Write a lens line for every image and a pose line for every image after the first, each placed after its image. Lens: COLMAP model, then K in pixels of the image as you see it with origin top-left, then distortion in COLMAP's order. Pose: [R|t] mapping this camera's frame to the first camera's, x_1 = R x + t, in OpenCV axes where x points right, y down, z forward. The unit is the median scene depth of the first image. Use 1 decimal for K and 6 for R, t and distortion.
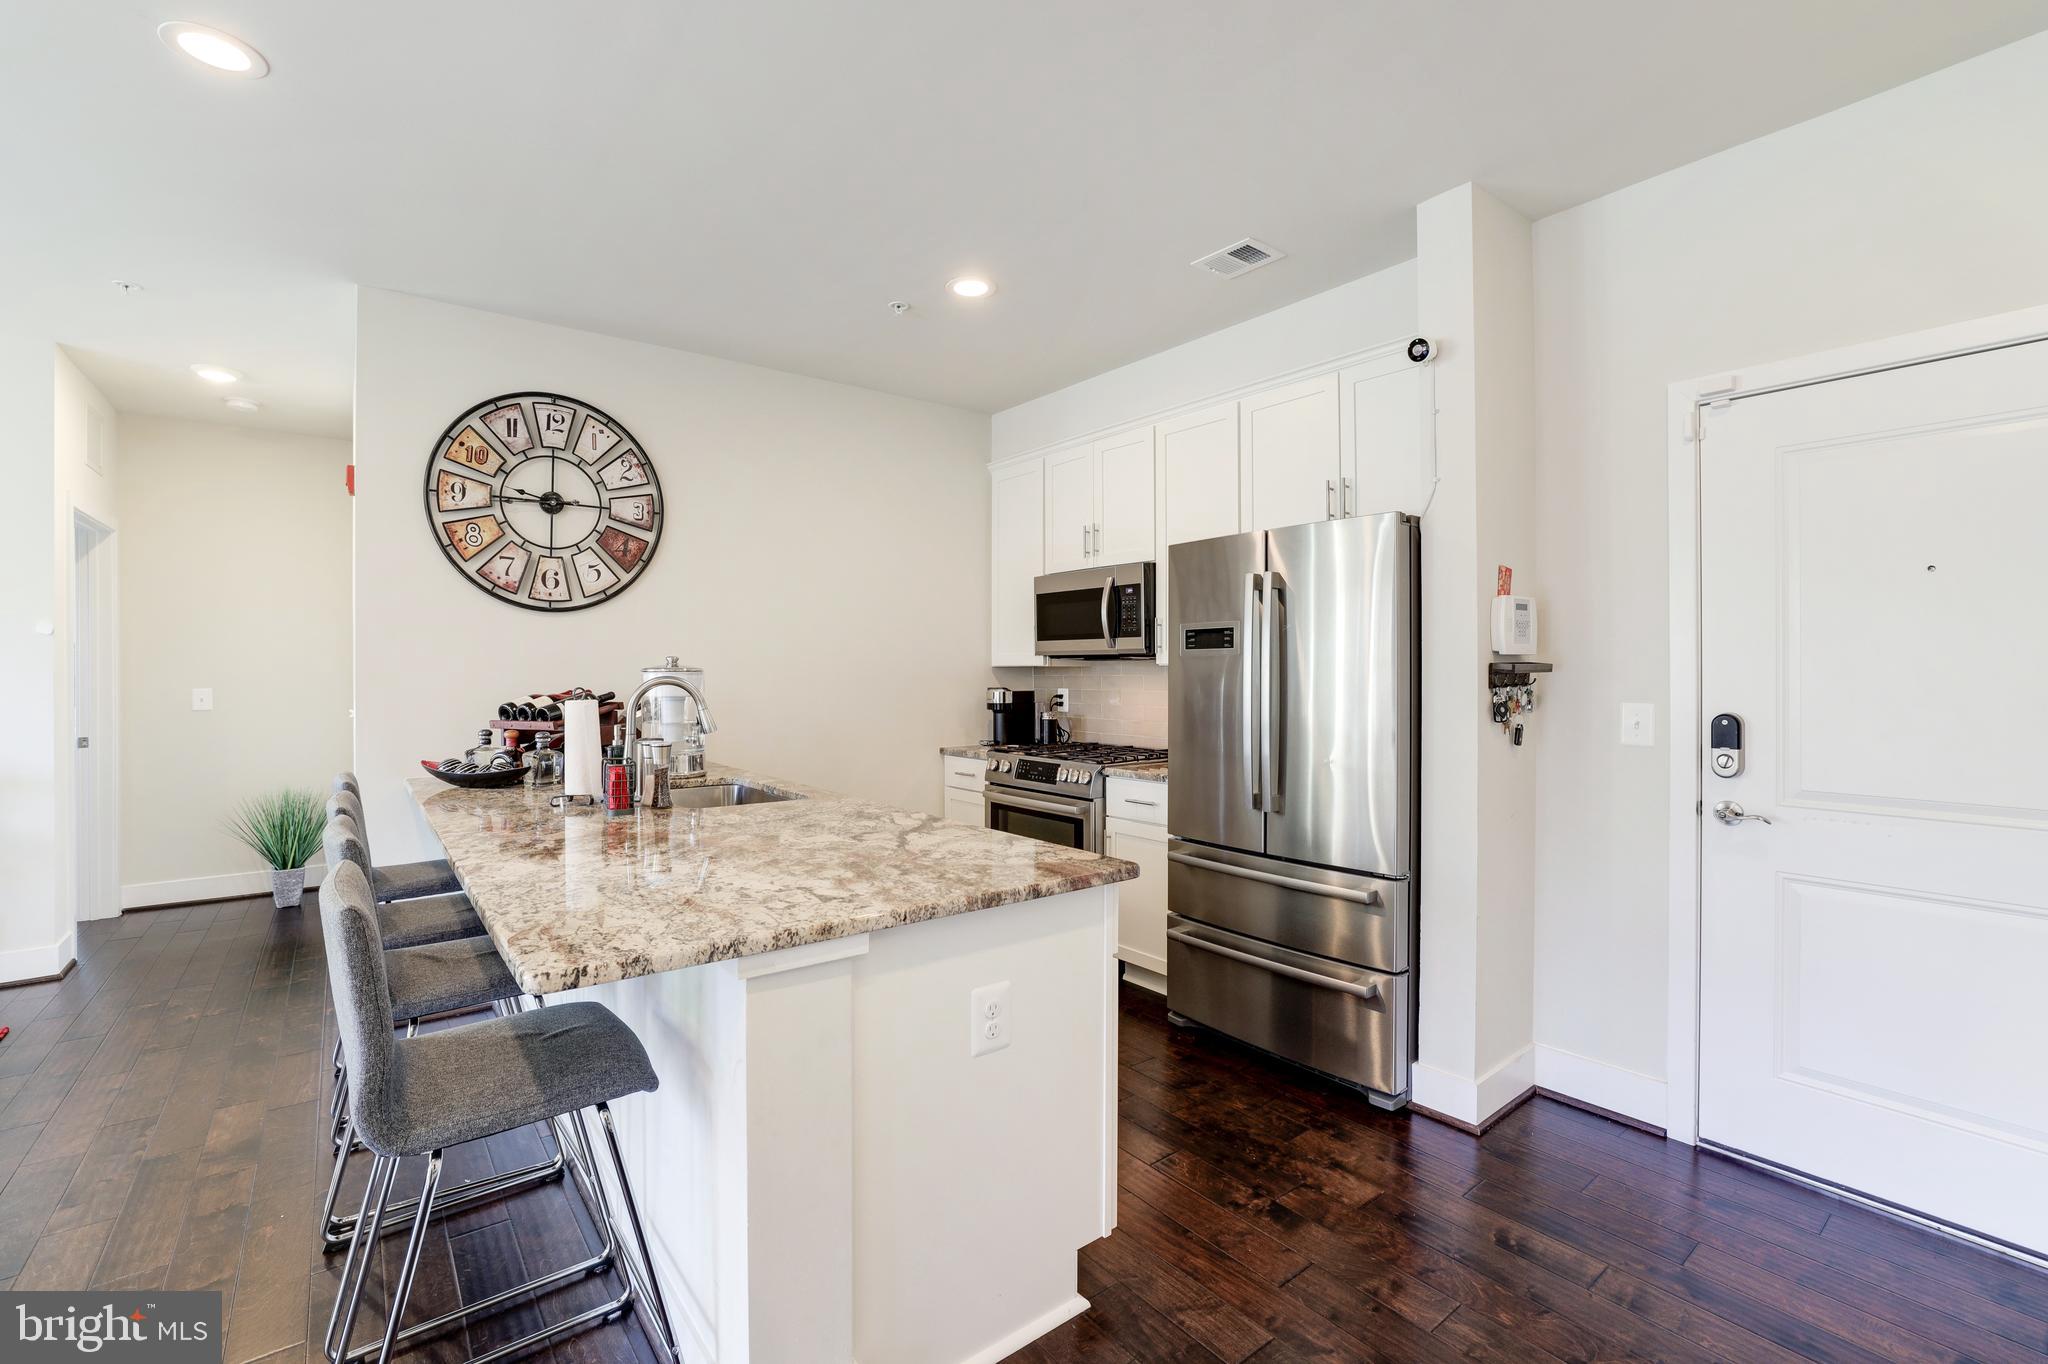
lens RADIAL K [[889.8, 0, 1021.1], [0, 889.8, 669.2], [0, 0, 1]] dist [-0.050101, 0.015463]
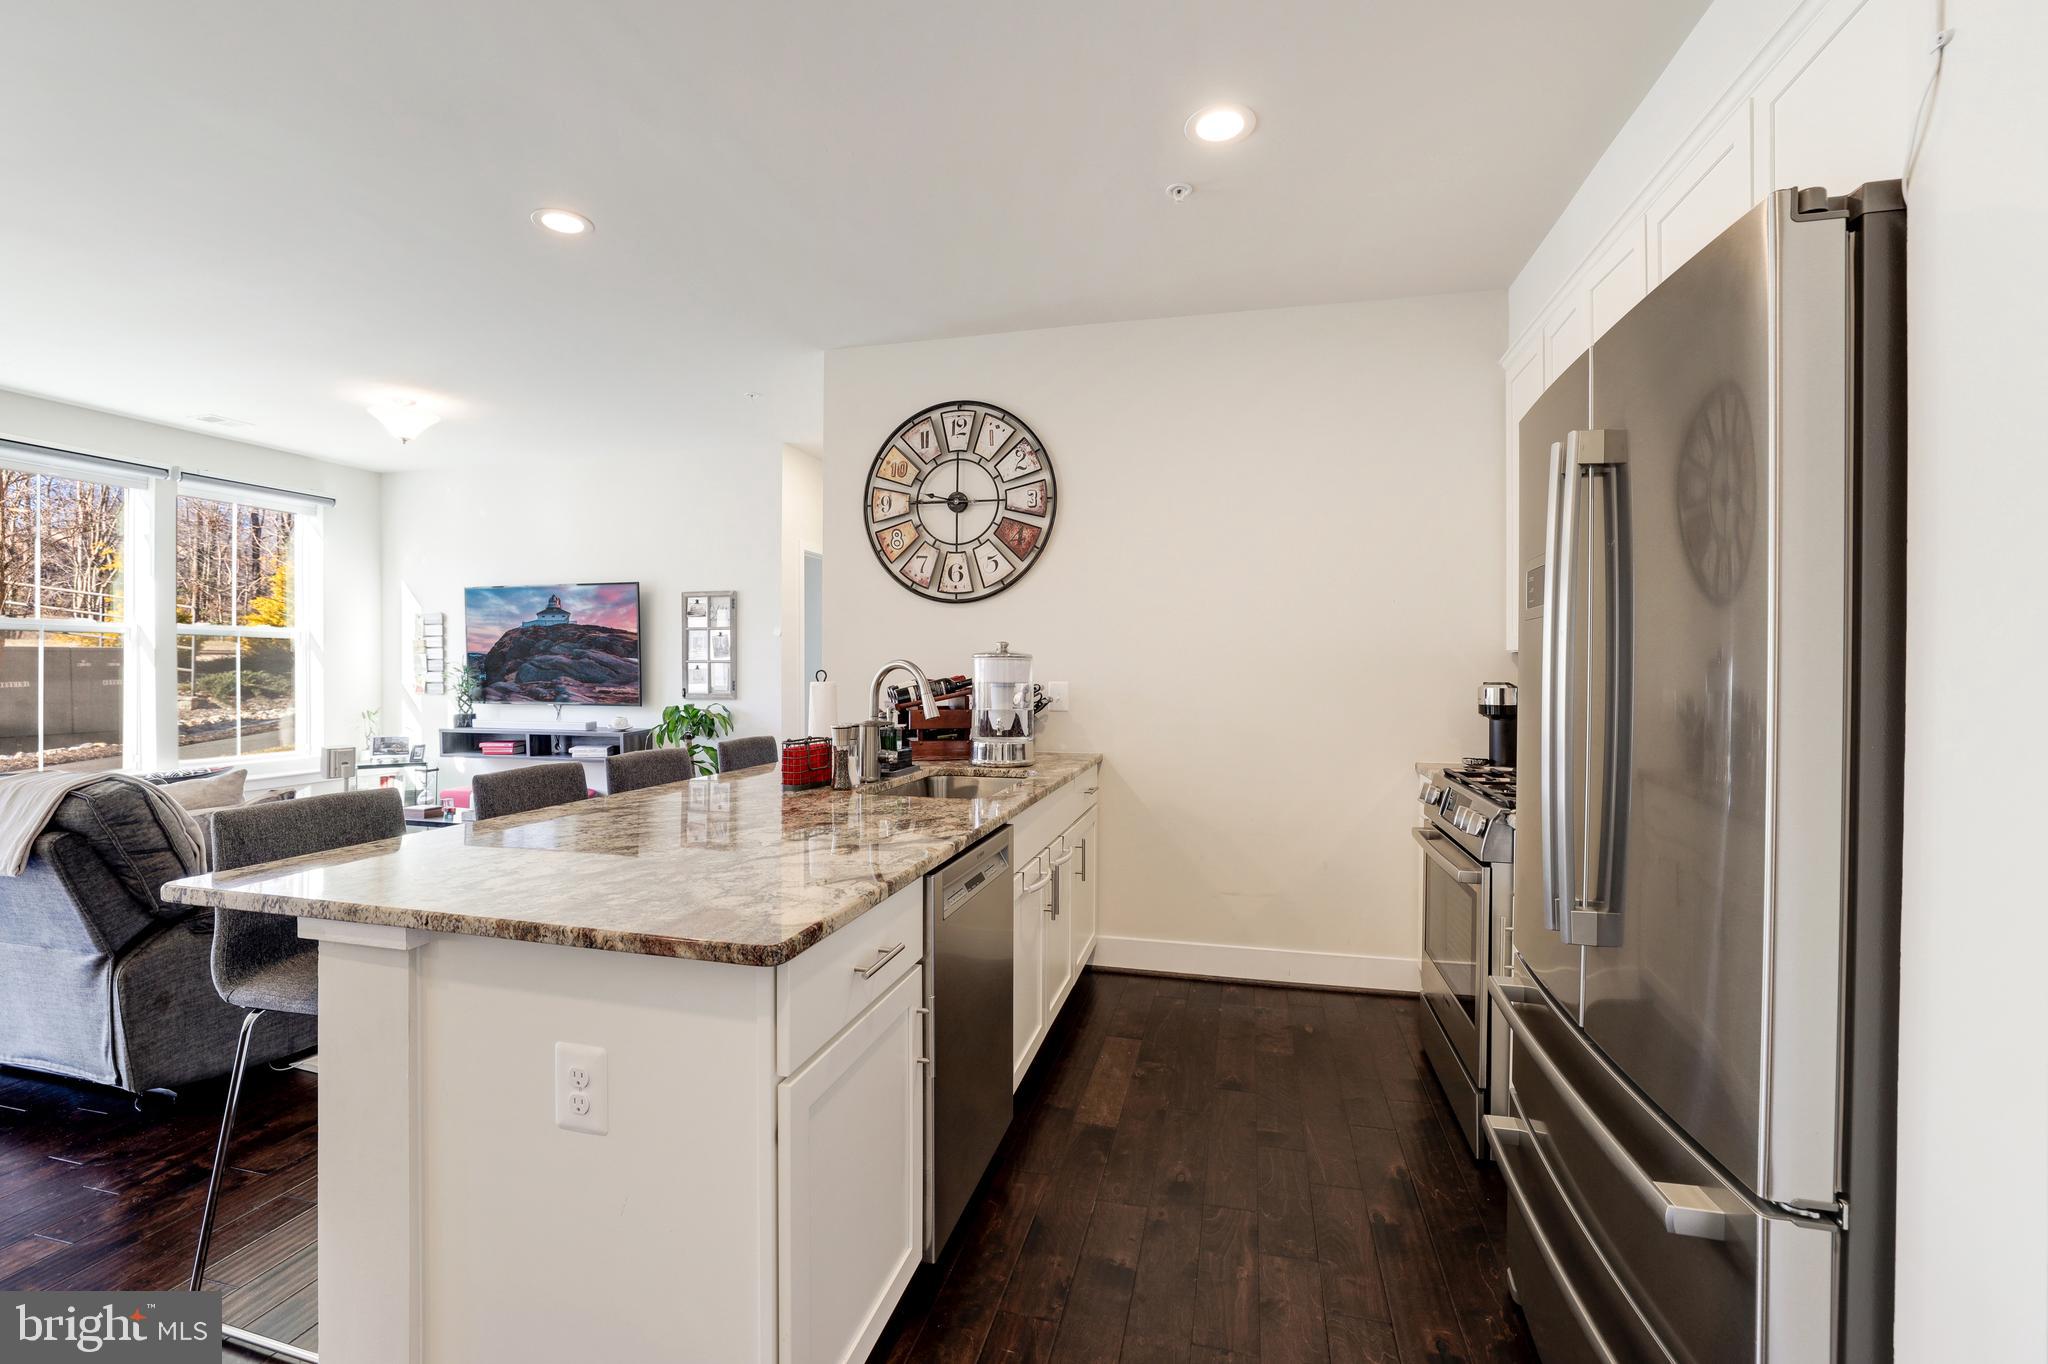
lens RADIAL K [[889.8, 0, 1025.5], [0, 889.8, 670.1], [0, 0, 1]] dist [-0.050101, 0.015463]
pose [[0.616950, 0.004689, -0.786988, 0.371957], [-0.002255, 0.999989, 0.004191, 0.011866], [0.786999, -0.000811, 0.616954, 0.387015]]
